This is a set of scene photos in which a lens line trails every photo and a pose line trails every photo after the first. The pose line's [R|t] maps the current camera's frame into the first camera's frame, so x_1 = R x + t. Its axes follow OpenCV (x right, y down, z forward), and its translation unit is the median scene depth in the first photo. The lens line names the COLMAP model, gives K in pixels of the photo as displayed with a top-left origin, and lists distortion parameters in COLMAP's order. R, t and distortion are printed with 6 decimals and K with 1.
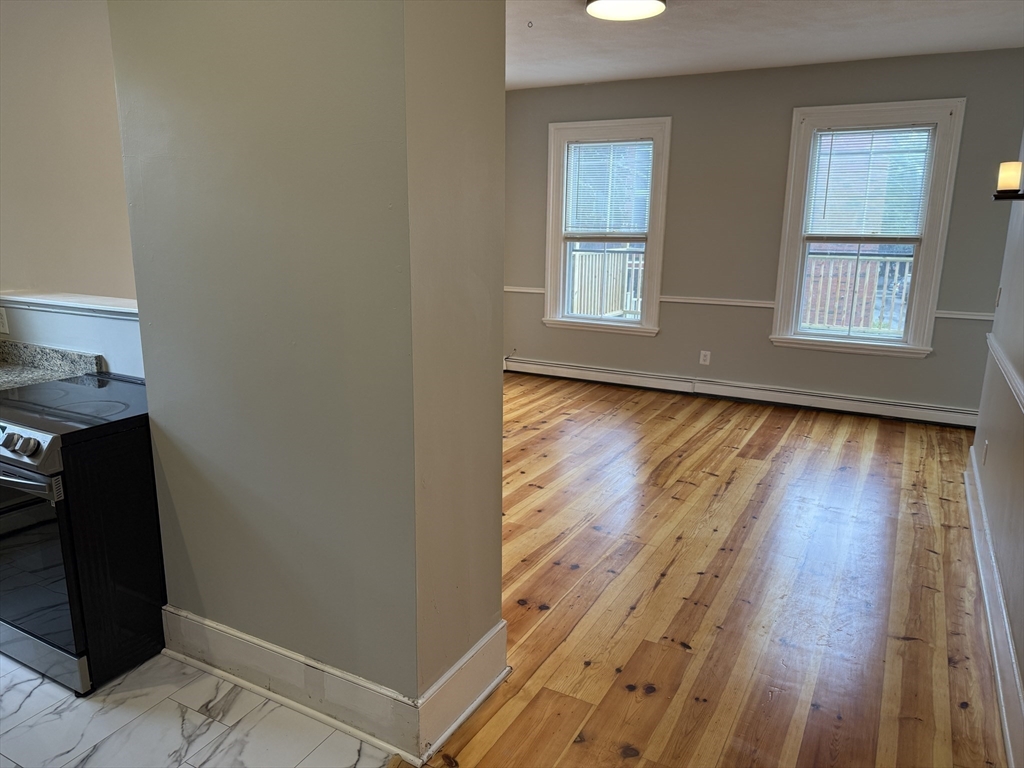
lens RADIAL K [[732.0, 0, 510.6], [0, 732.0, 383.2], [0, 0, 1]] dist [0.018236, -0.042246]
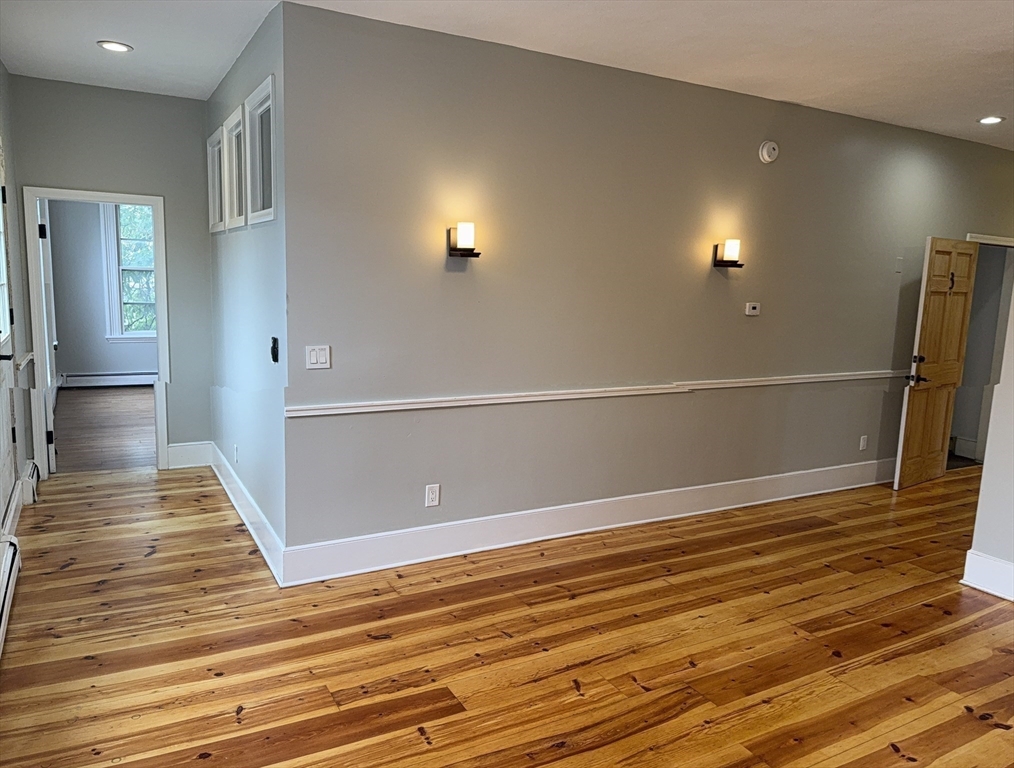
lens RADIAL K [[724.8, 0, 506.3], [0, 724.8, 387.4], [0, 0, 1]] dist [-0.010733, -0.004955]
pose [[-0.842025, -0.120599, 0.525785, 0.035787], [0.076066, 0.938406, 0.337059, -0.365276], [-0.534049, 0.323807, -0.780987, 1.598261]]
